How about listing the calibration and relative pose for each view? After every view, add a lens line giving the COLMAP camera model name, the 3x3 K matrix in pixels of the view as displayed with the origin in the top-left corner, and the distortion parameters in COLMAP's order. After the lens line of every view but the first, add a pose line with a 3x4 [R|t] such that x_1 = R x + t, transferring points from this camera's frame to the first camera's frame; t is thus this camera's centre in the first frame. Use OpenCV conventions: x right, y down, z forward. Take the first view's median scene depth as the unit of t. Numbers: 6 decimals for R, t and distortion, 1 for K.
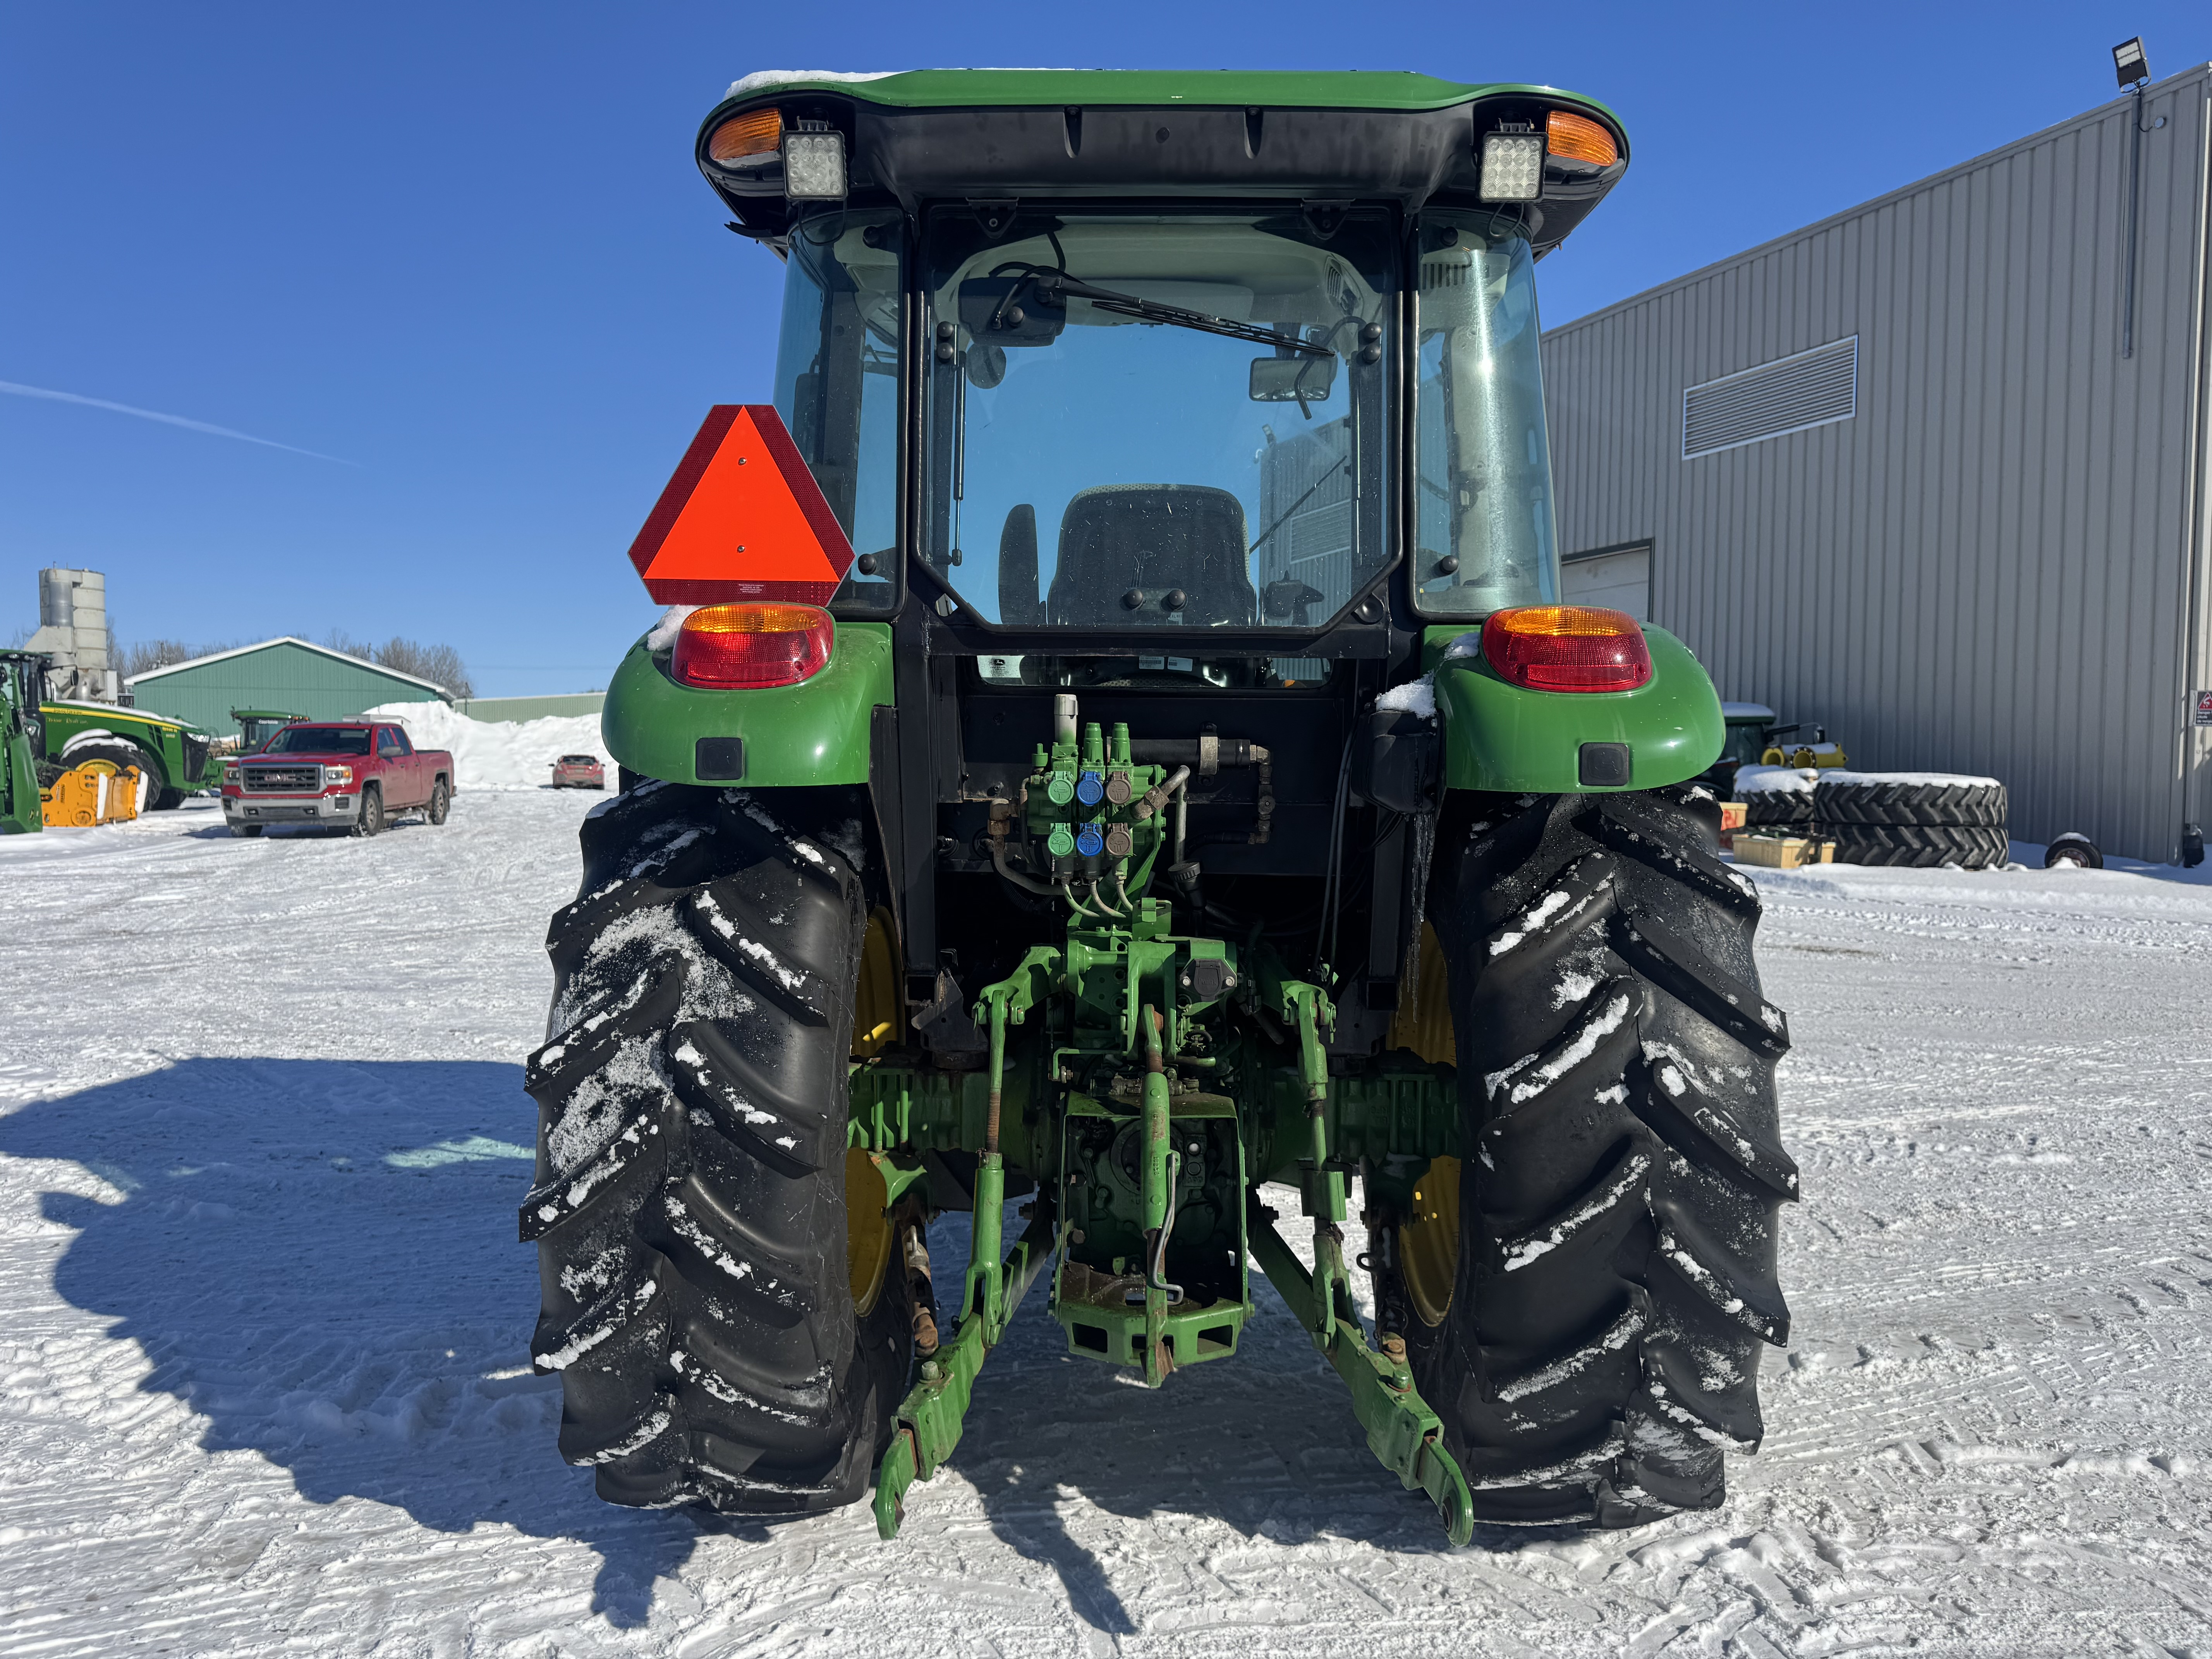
lens RADIAL K [[1525.3, 0, 1106.0], [0, 1525.3, 829.5], [0, 0, 1]] dist [0.008780, 0.002105]
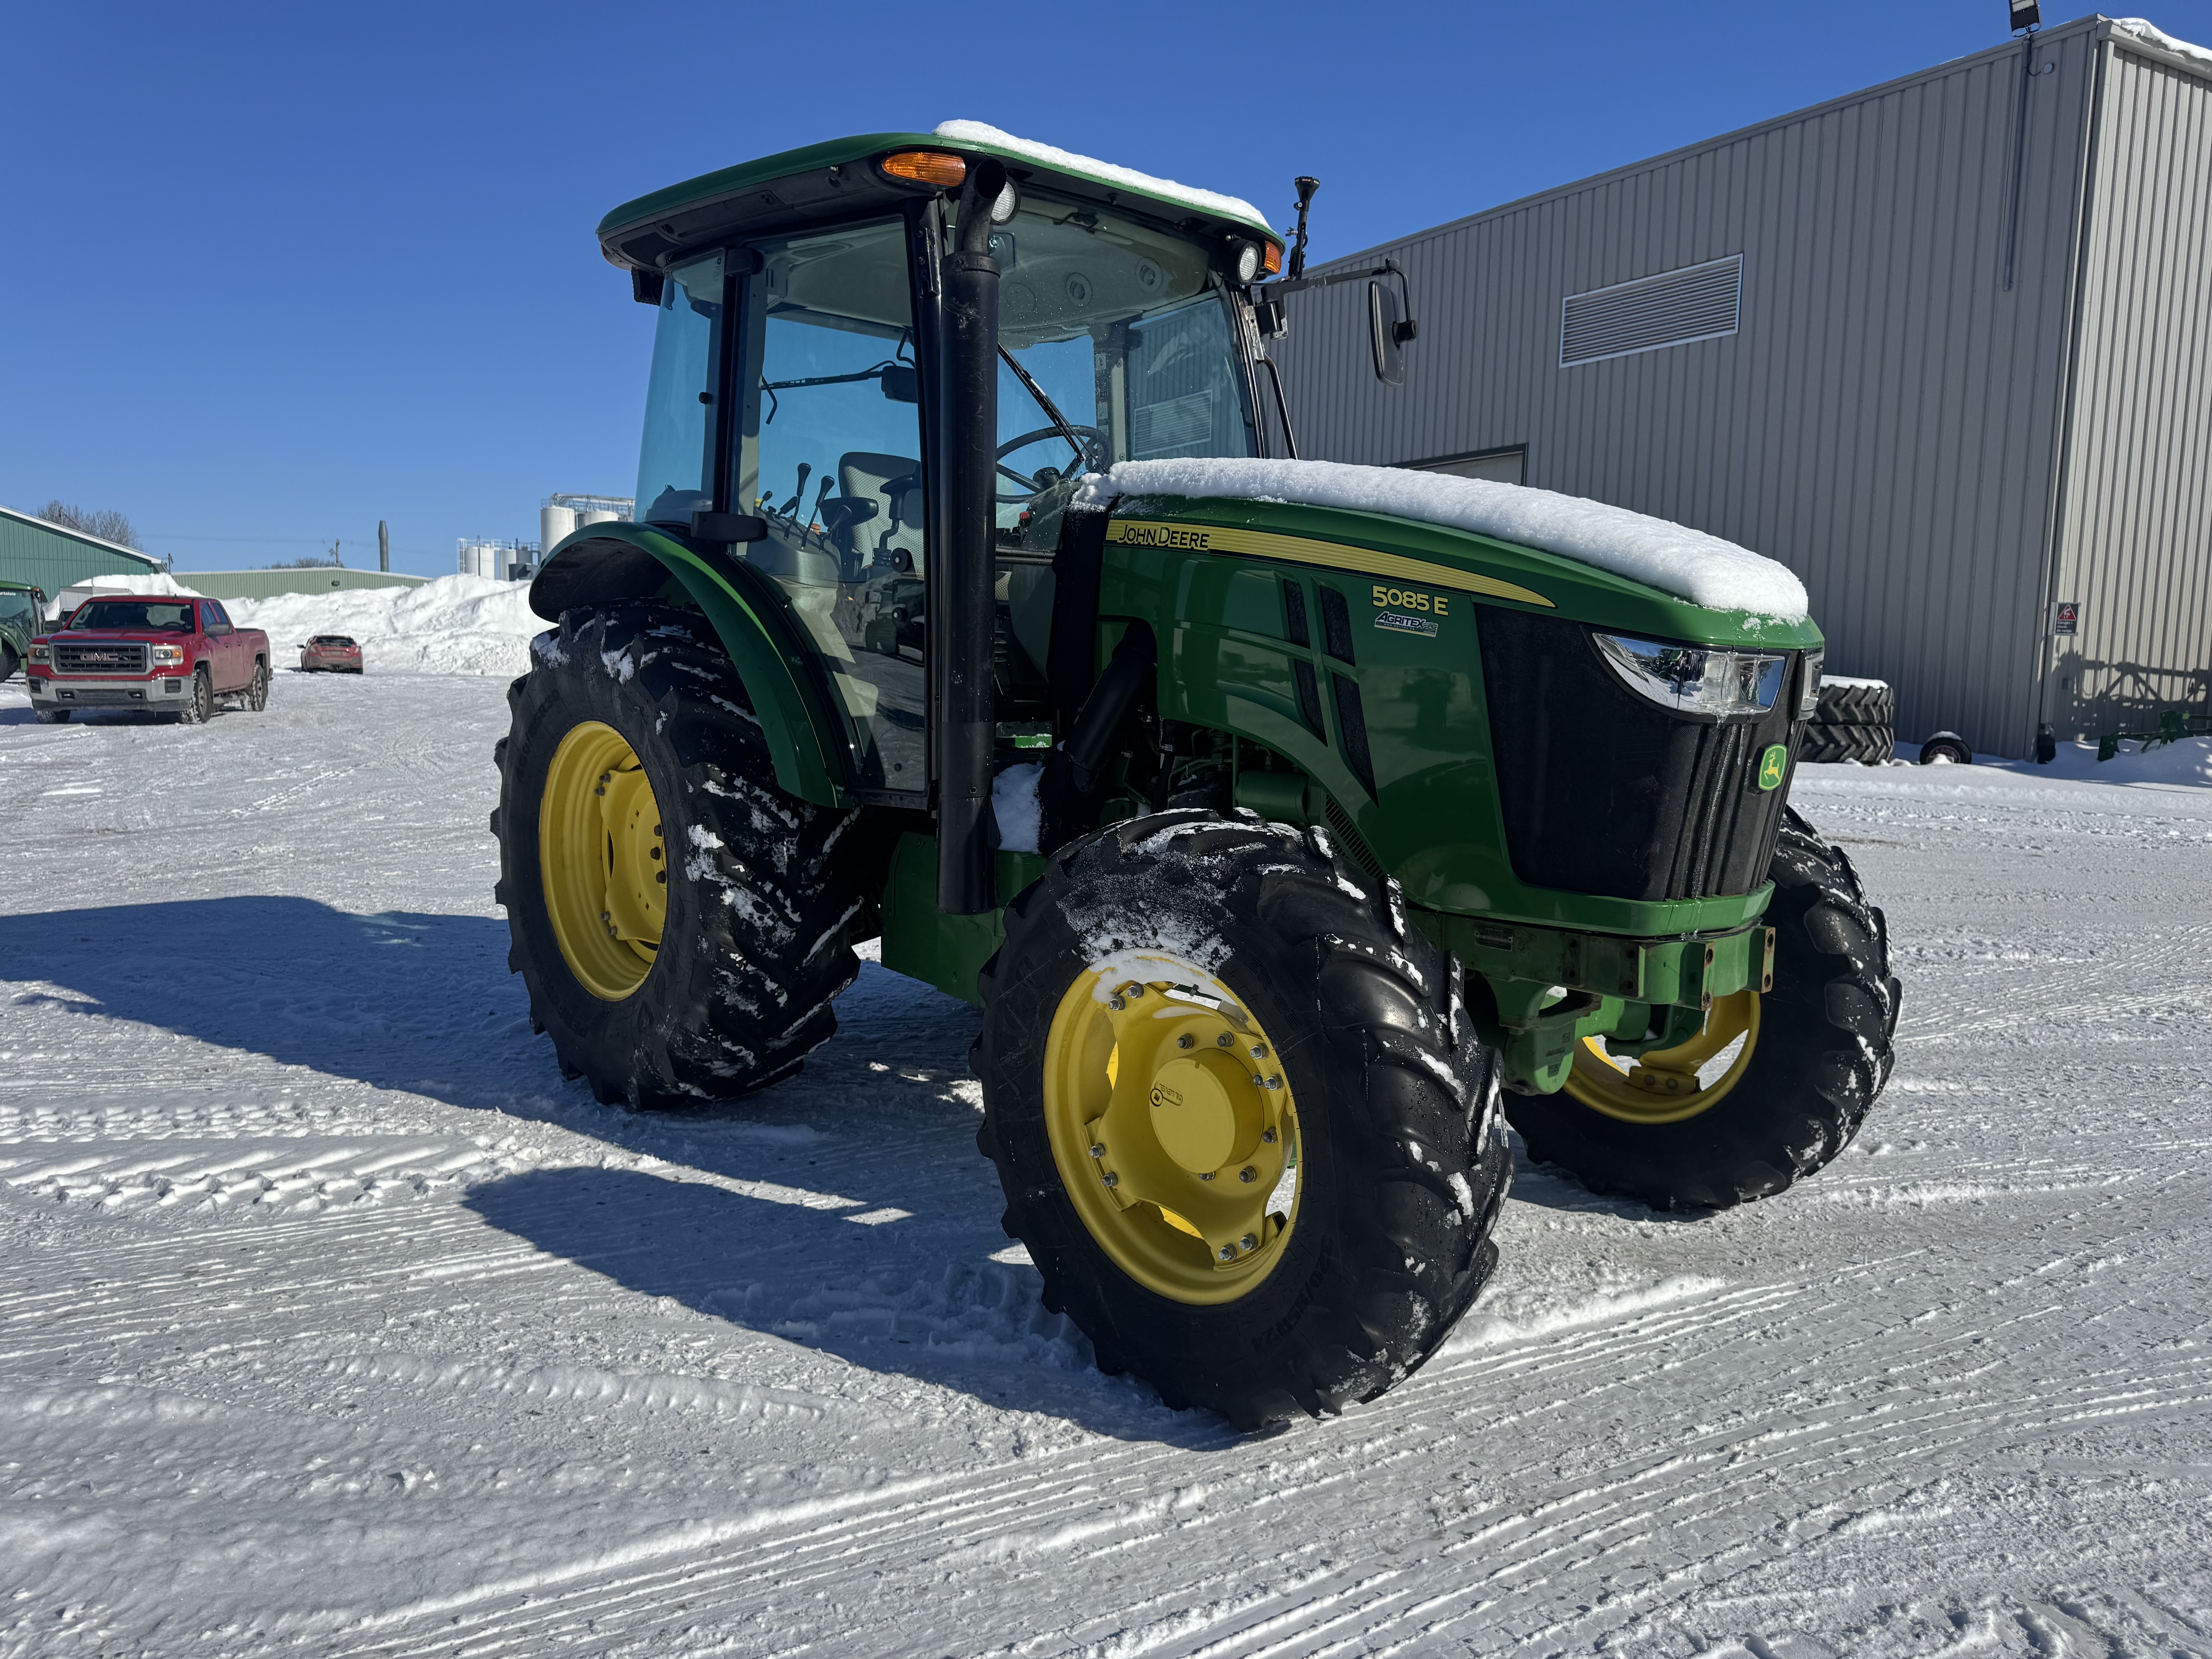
lens RADIAL K [[1516.0, 0, 1106.0], [0, 1516.0, 829.5], [0, 0, 1]] dist [0.010579, -0.004256]
pose [[0.986484, -0.004437, 0.163796, -0.105383], [-0.007224, 0.997483, 0.070533, -0.000110], [-0.163697, -0.070763, 0.983969, 0.017268]]
